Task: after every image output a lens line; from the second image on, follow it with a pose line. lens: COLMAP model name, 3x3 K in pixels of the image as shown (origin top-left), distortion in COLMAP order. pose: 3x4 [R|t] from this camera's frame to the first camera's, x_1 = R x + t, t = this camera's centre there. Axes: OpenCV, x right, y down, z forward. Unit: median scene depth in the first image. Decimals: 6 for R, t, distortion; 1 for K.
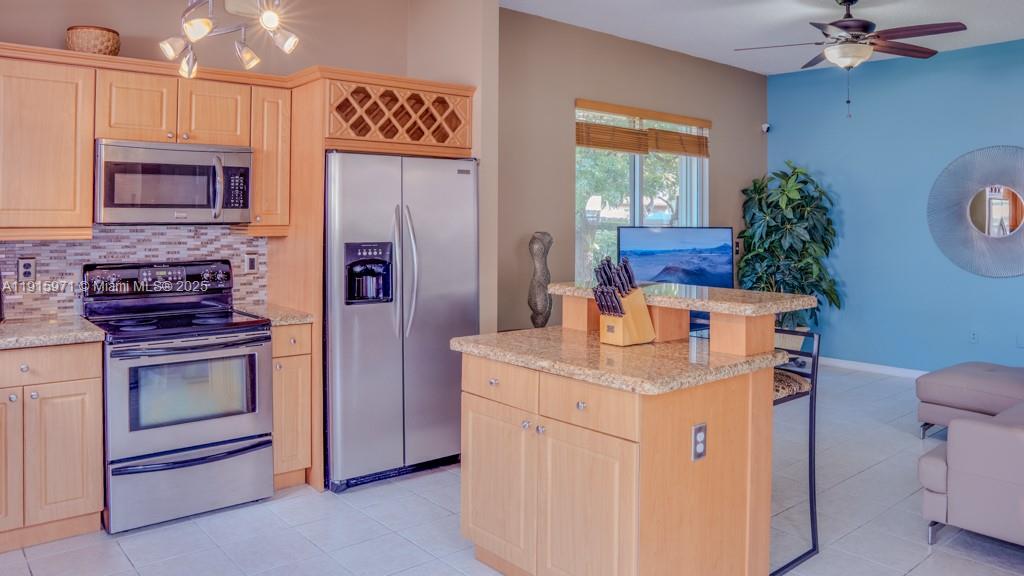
lens RADIAL K [[765.1, 0, 512.3], [0, 765.1, 218.0], [0, 0, 1]] dist [-0.042180, -0.001913]
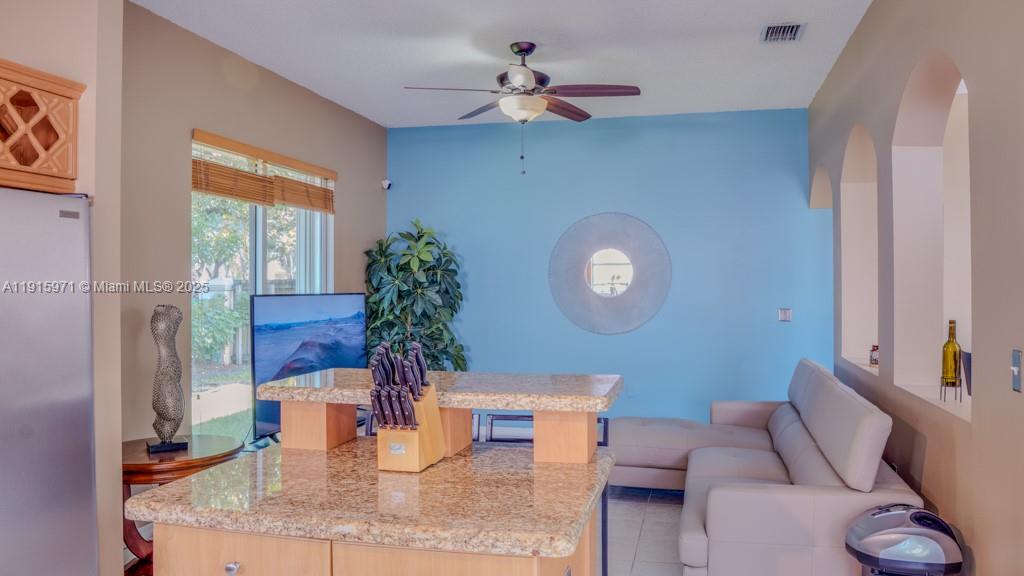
lens RADIAL K [[755.6, 0, 553.3], [0, 755.6, 285.4], [0, 0, 1]] dist [-0.116642, 0.076607]
pose [[0.790969, -0.013440, 0.611708, -0.121445], [0.010580, 0.999910, 0.008288, -0.002470], [-0.611764, -0.000083, 0.791040, 0.288976]]
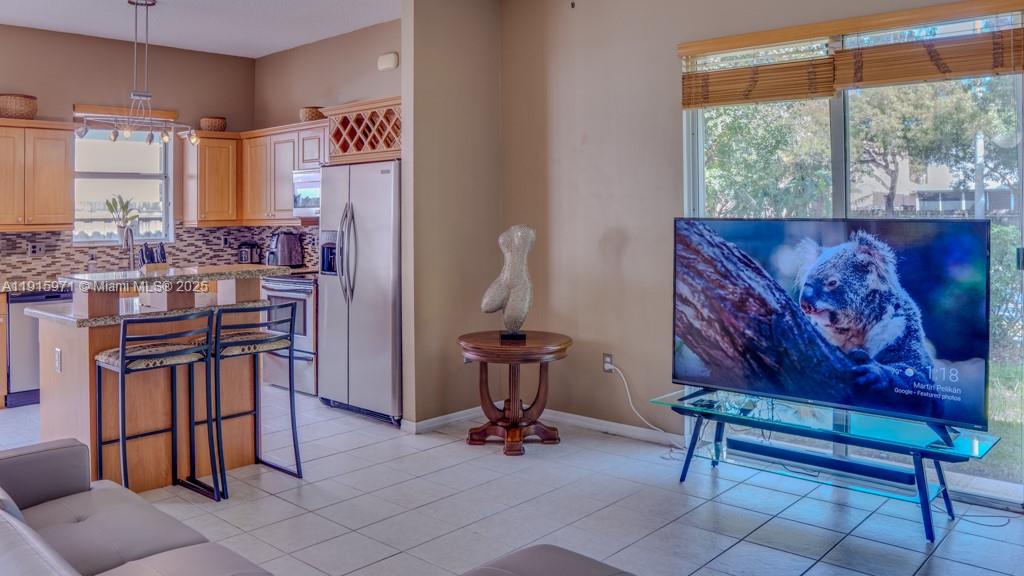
lens RADIAL K [[765.1, 0, 512.3], [0, 765.1, 218.0], [0, 0, 1]] dist [-0.042180, -0.001913]
pose [[0.127695, -0.001218, -0.991813, 1.154276], [0.011722, 0.999931, 0.000281, 0.011715], [0.991744, -0.011661, 0.127700, 1.089291]]
